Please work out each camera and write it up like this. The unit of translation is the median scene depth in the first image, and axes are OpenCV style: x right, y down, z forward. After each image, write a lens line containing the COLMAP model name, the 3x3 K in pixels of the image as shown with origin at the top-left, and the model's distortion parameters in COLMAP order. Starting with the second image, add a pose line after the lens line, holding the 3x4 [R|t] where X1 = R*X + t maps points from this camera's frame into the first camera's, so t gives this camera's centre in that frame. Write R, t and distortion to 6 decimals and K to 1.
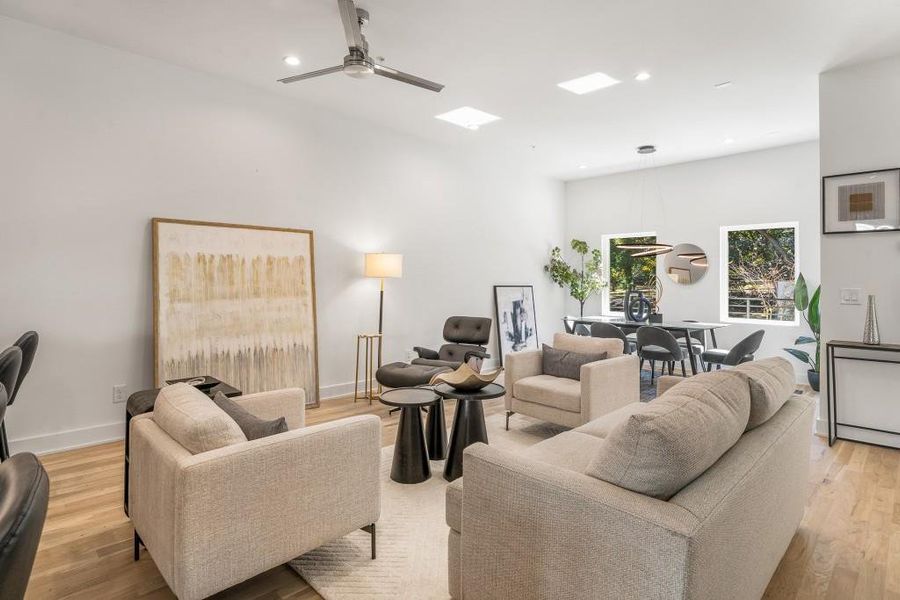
lens RADIAL K [[469.9, 0, 450.9], [0, 469.9, 276.1], [0, 0, 1]] dist [-0.003158, -0.000019]
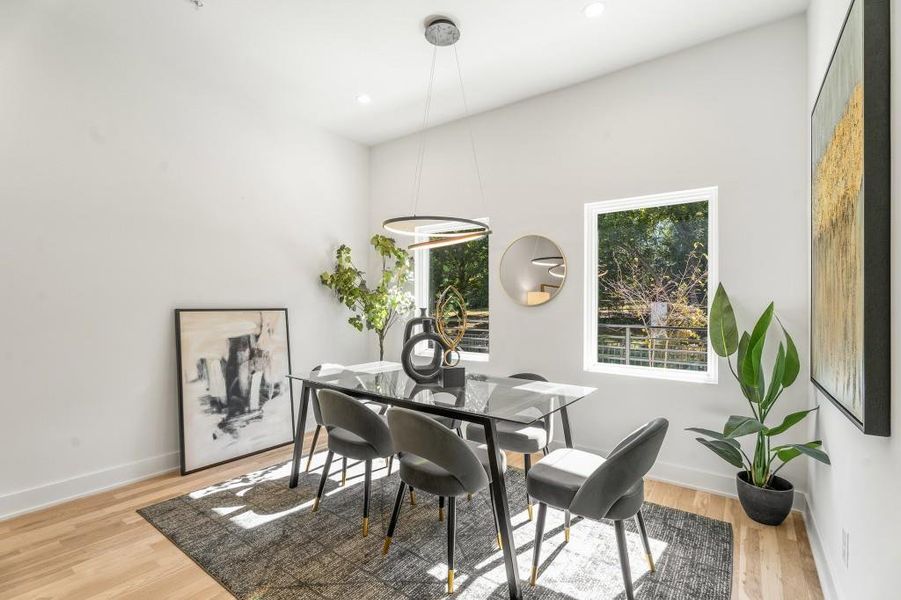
lens RADIAL K [[410.7, 0, 450.5], [0, 410.7, 300.0], [0, 0, 1]] dist [-0.002137, -0.000002]
pose [[0.986456, 0.000475, 0.164024, 0.302717], [-0.001640, 0.999974, 0.006970, 0.006817], [-0.164017, -0.007145, 0.986432, 0.488748]]
